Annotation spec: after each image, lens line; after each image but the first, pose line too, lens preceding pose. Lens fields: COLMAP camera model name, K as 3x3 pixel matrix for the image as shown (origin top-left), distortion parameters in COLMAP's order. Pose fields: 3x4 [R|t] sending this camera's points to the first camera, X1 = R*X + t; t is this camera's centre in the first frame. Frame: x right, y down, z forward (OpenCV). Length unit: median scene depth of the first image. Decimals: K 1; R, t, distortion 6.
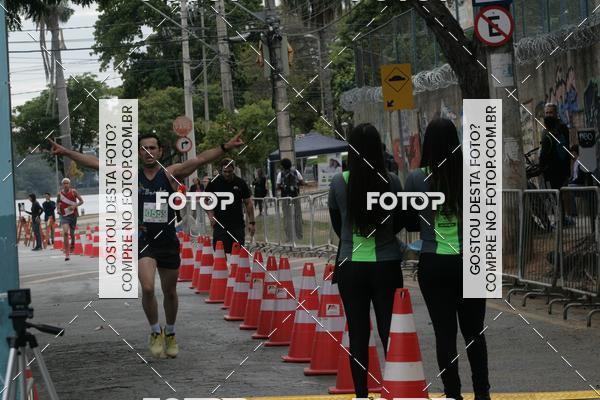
lens RADIAL K [[2803.7, 0, 202.3], [0, 2803.7, 201.7], [0, 0, 1]] dist [0.270683, -4.623553]
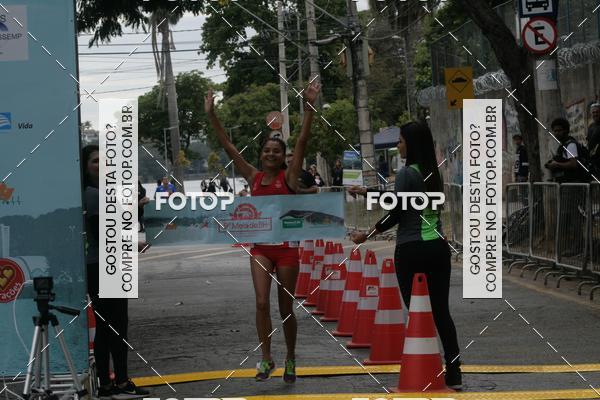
lens RADIAL K [[2912.6, 0, 300.0], [0, 2912.6, 200.0], [0, 0, 1]] dist [0.087130, 8.585597]
pose [[0.997684, 0.007546, -0.067600, 0.080541], [-0.006455, 0.999846, 0.016347, -0.014247], [0.067713, -0.015873, 0.997579, -0.146284]]
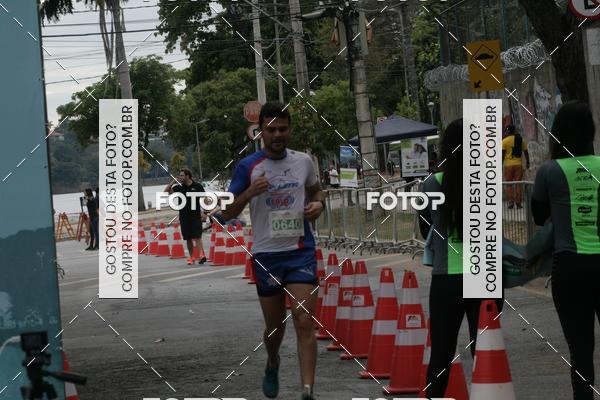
lens RADIAL K [[2709.7, 0, 244.8], [0, 2709.7, 199.8], [0, 0, 1]] dist [0.272185, -0.568575]
pose [[0.999372, -0.019558, -0.029540, 0.015726], [0.020137, 0.999608, 0.019441, -0.015274], [0.029148, -0.020024, 0.999375, 0.106791]]
